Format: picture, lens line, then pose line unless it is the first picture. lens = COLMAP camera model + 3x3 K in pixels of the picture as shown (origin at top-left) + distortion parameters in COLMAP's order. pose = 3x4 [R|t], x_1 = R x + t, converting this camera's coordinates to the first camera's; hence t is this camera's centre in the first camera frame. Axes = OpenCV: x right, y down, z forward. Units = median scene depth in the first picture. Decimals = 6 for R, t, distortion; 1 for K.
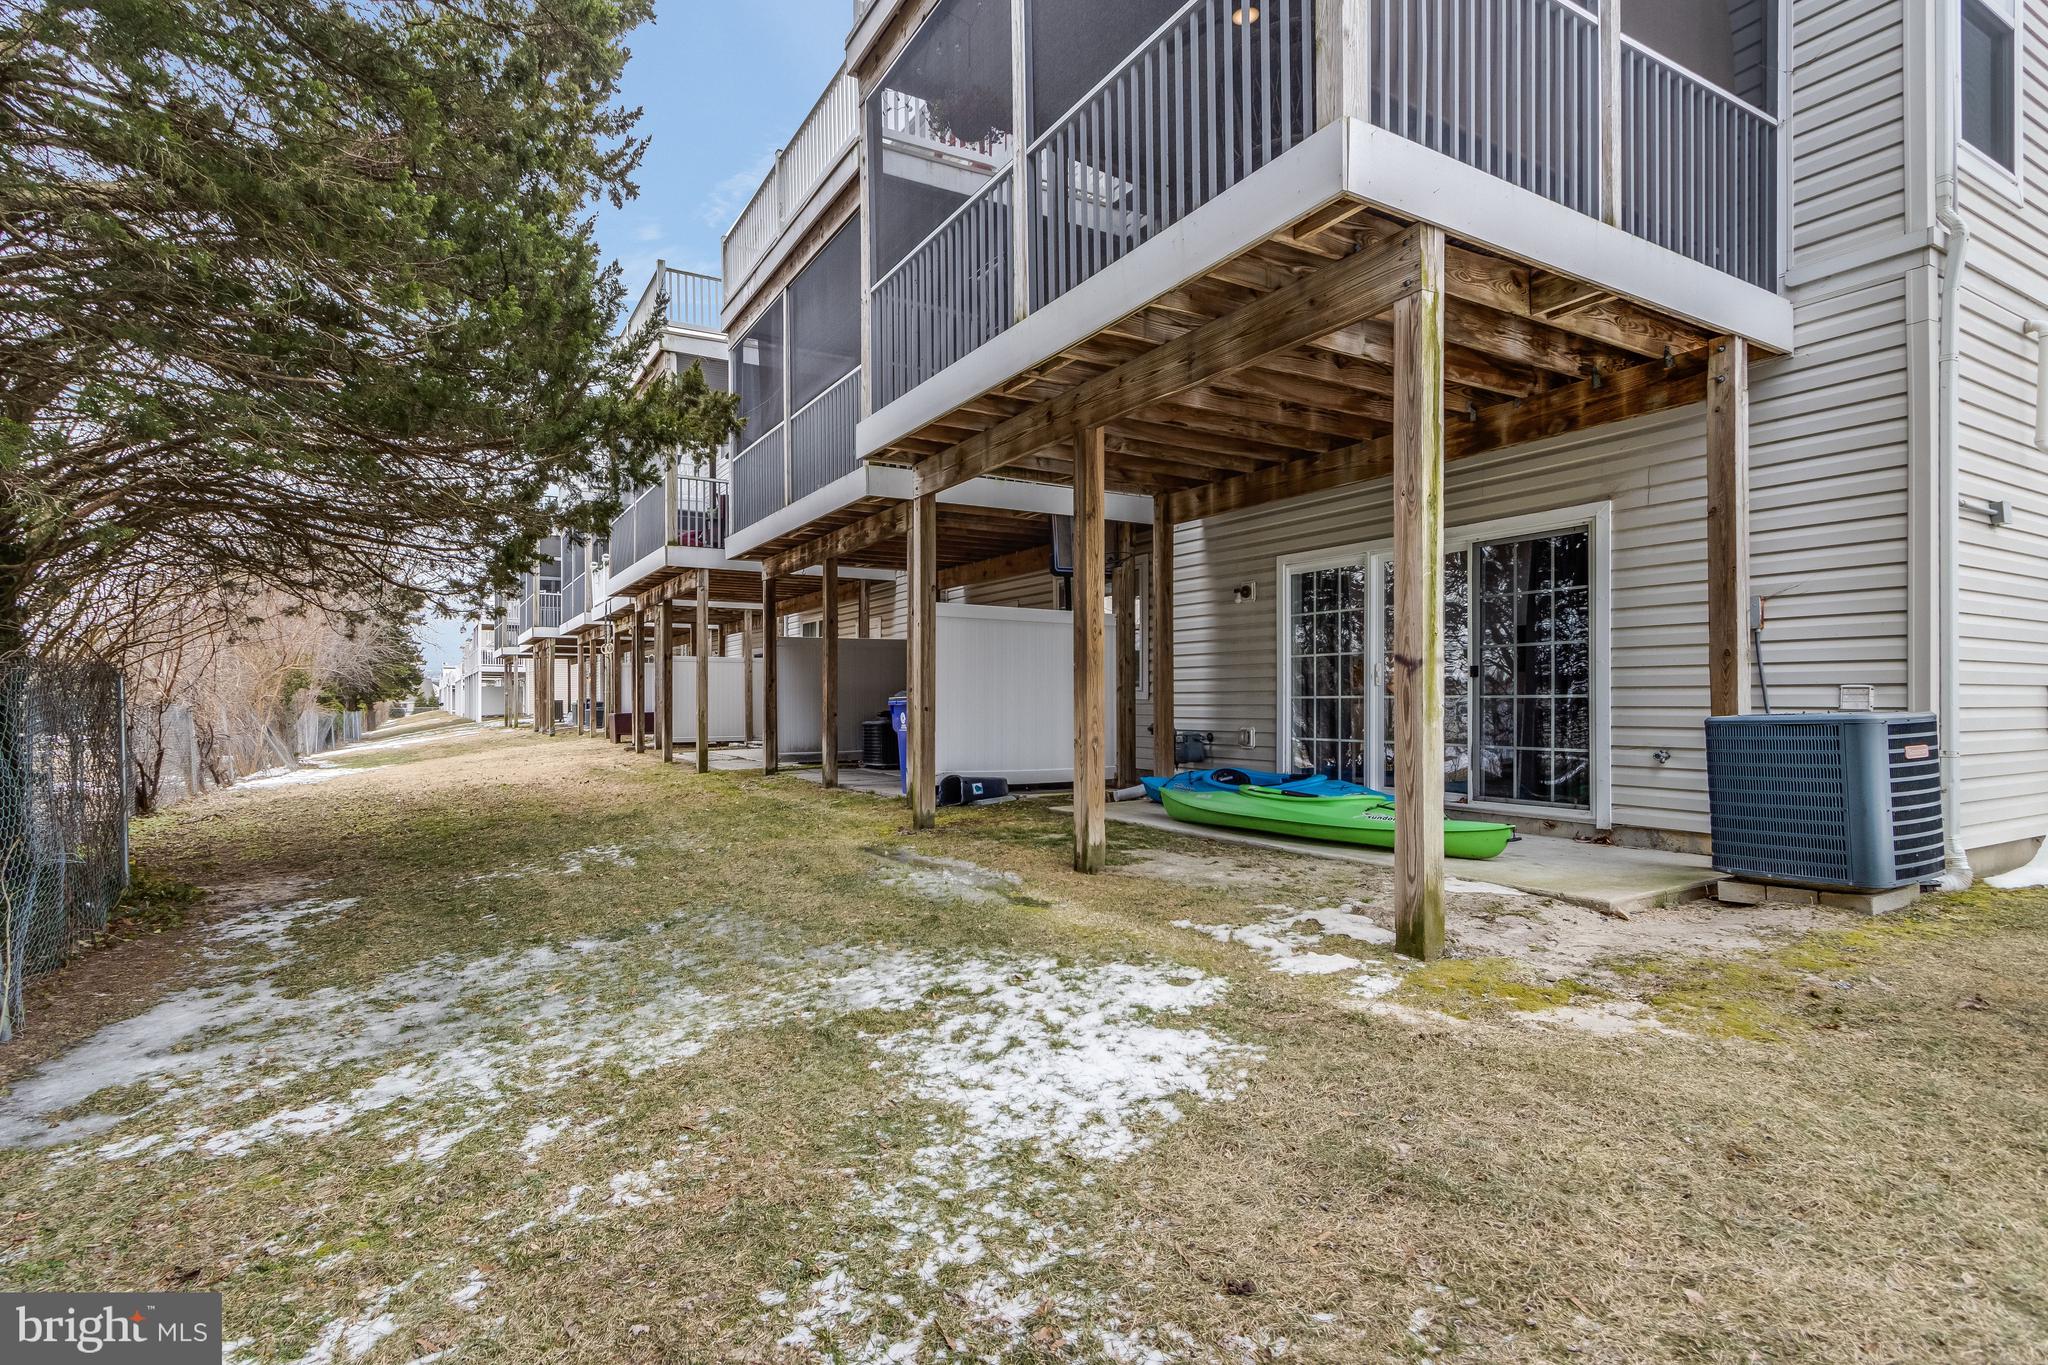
lens RADIAL K [[1012.8, 0, 1014.4], [0, 1012.8, 692.2], [0, 0, 1]] dist [0.003380, 0.000262]
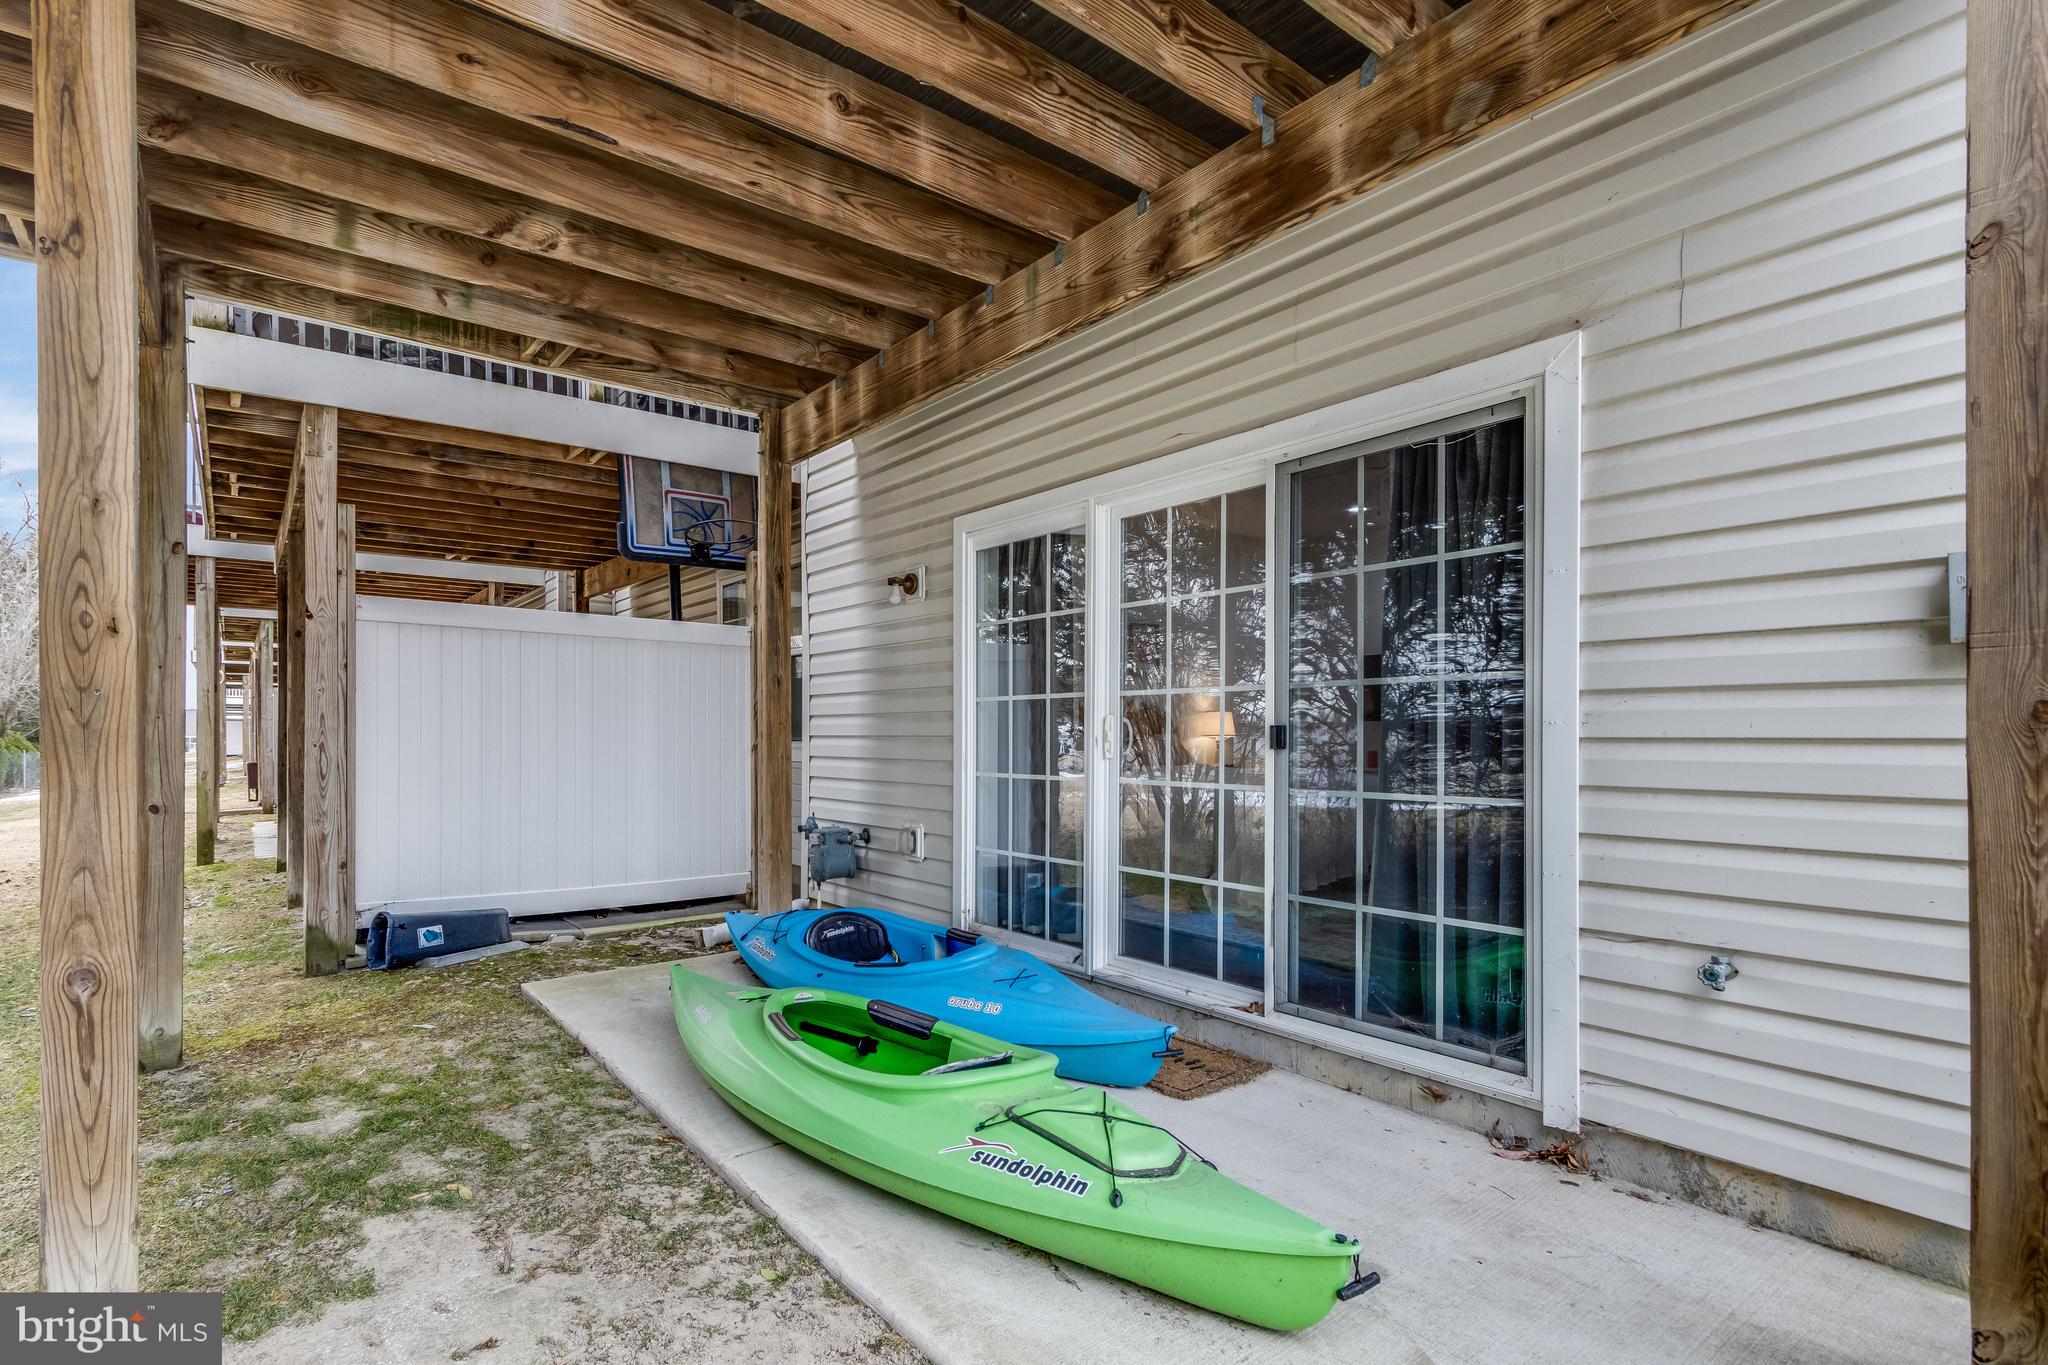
lens RADIAL K [[1008.8, 0, 1032.4], [0, 1008.8, 726.2], [0, 0, 1]] dist [0.001308, -0.000085]
pose [[0.988767, 0.004008, 0.149411, 0.248262], [-0.003750, 0.999991, -0.002009, -0.022247], [-0.149418, 0.001426, 0.988773, 0.507216]]
